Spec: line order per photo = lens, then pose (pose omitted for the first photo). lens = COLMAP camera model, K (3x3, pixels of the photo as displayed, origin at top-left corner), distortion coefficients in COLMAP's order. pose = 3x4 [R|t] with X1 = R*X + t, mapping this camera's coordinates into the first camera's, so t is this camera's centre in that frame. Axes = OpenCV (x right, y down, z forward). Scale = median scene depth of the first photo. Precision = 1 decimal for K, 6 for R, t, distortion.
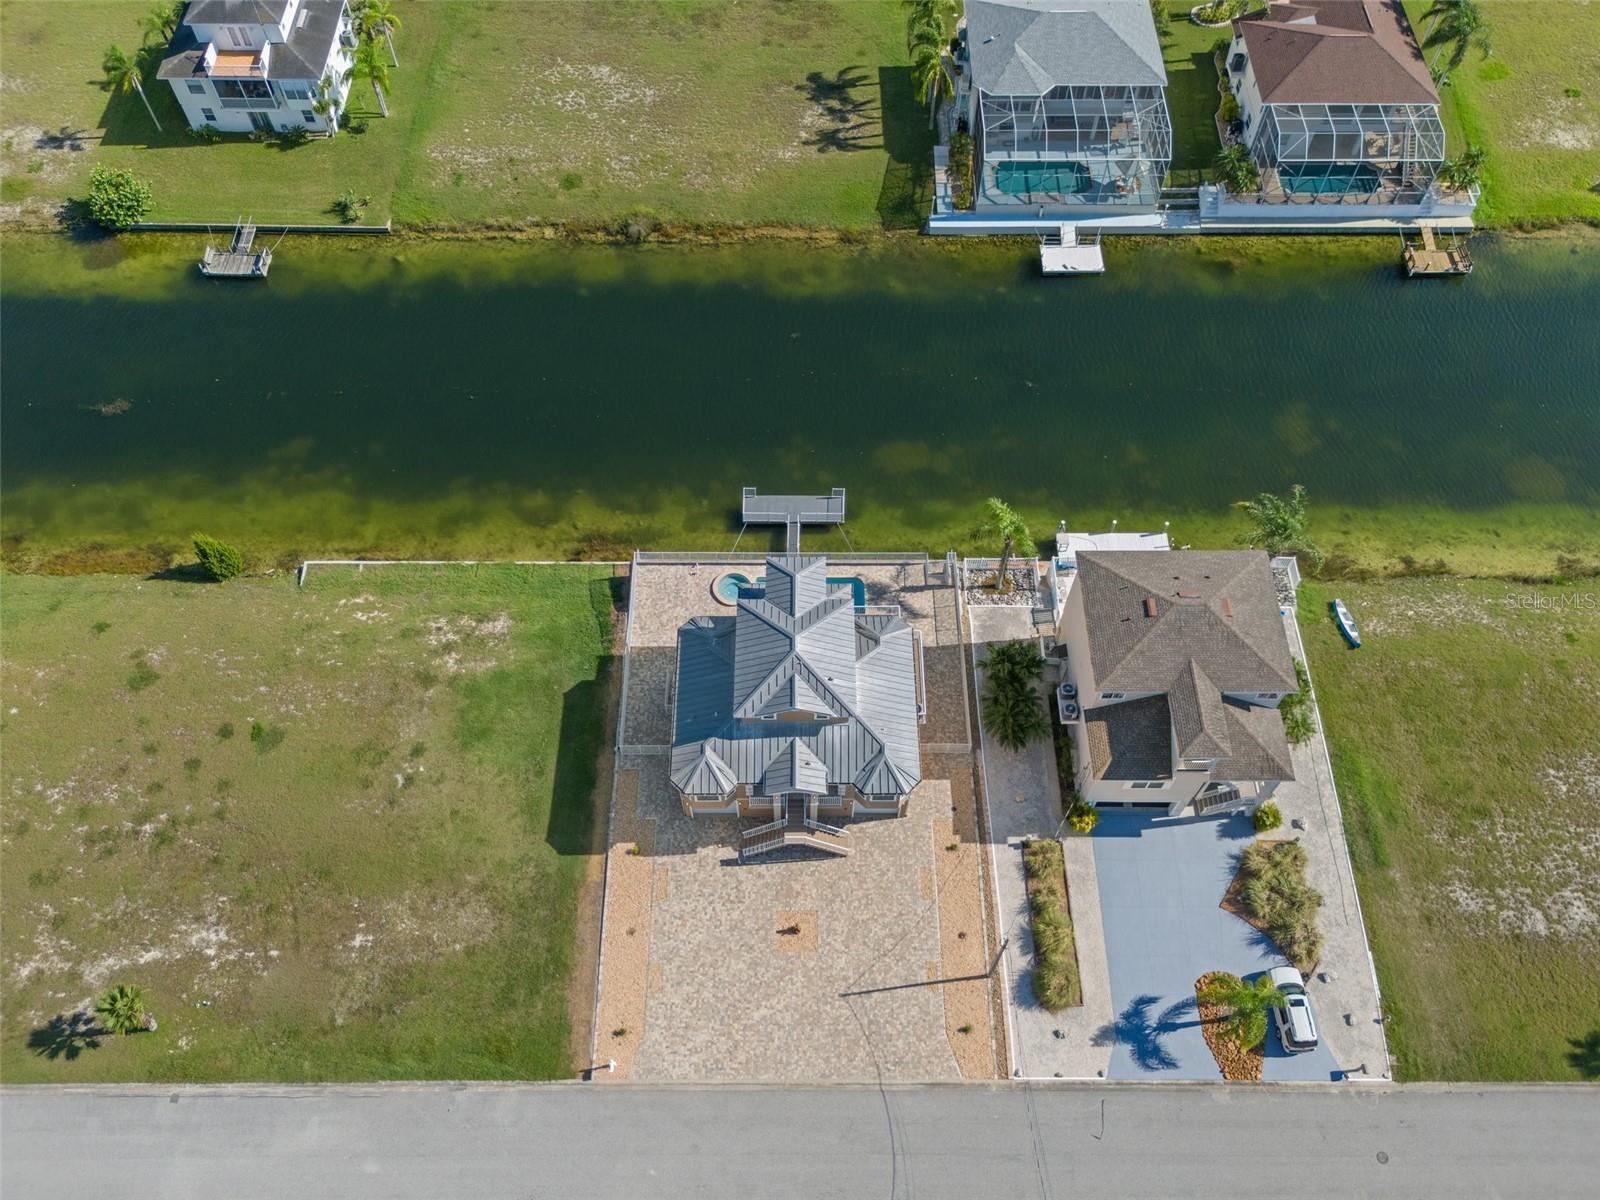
lens RADIAL K [[1171.5, 0, 803.2], [0, 1171.5, 638.6], [0, 0, 1]] dist [0.043804, -0.042077]
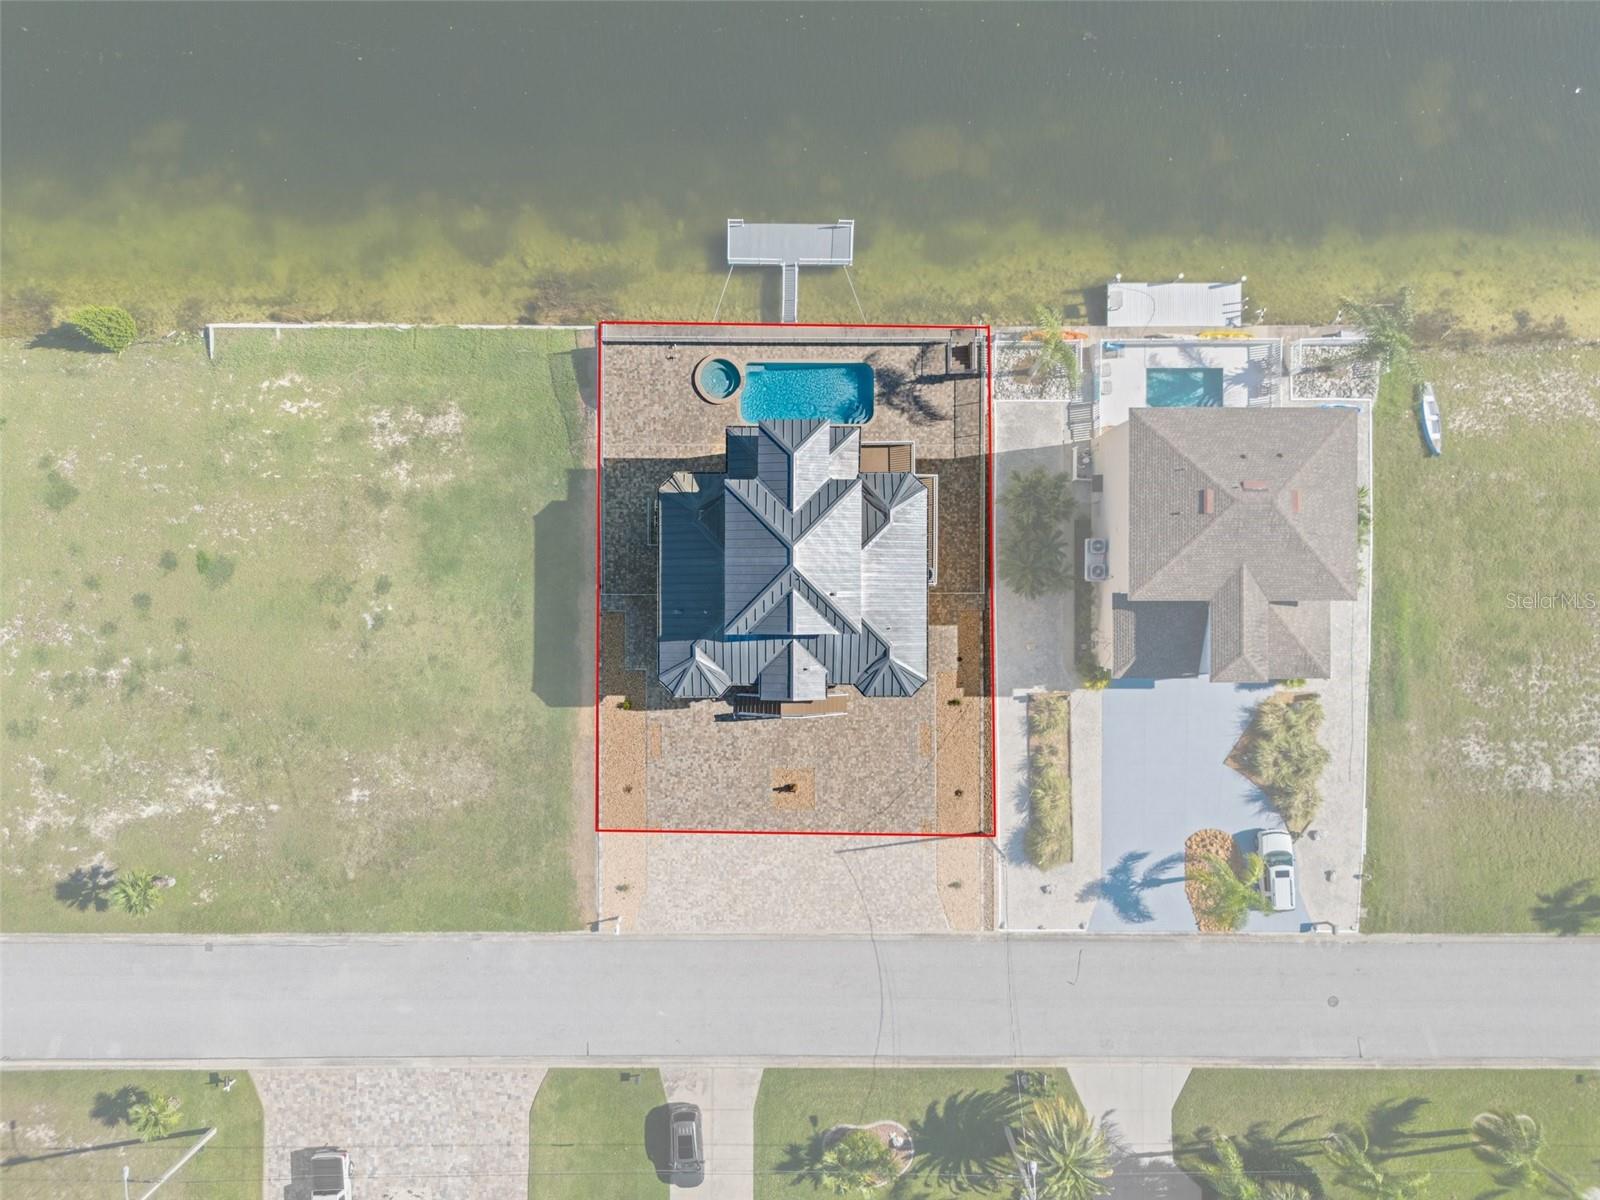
lens RADIAL K [[1171.5, 0, 789.7], [0, 1171.5, 673.1], [0, 0, 1]] dist [0.043804, -0.042077]
pose [[0.999984, 0.004306, -0.003601, -0.005282], [-0.002038, 0.876226, 0.481896, -0.309030], [0.005230, -0.481881, 0.876221, 0.172136]]
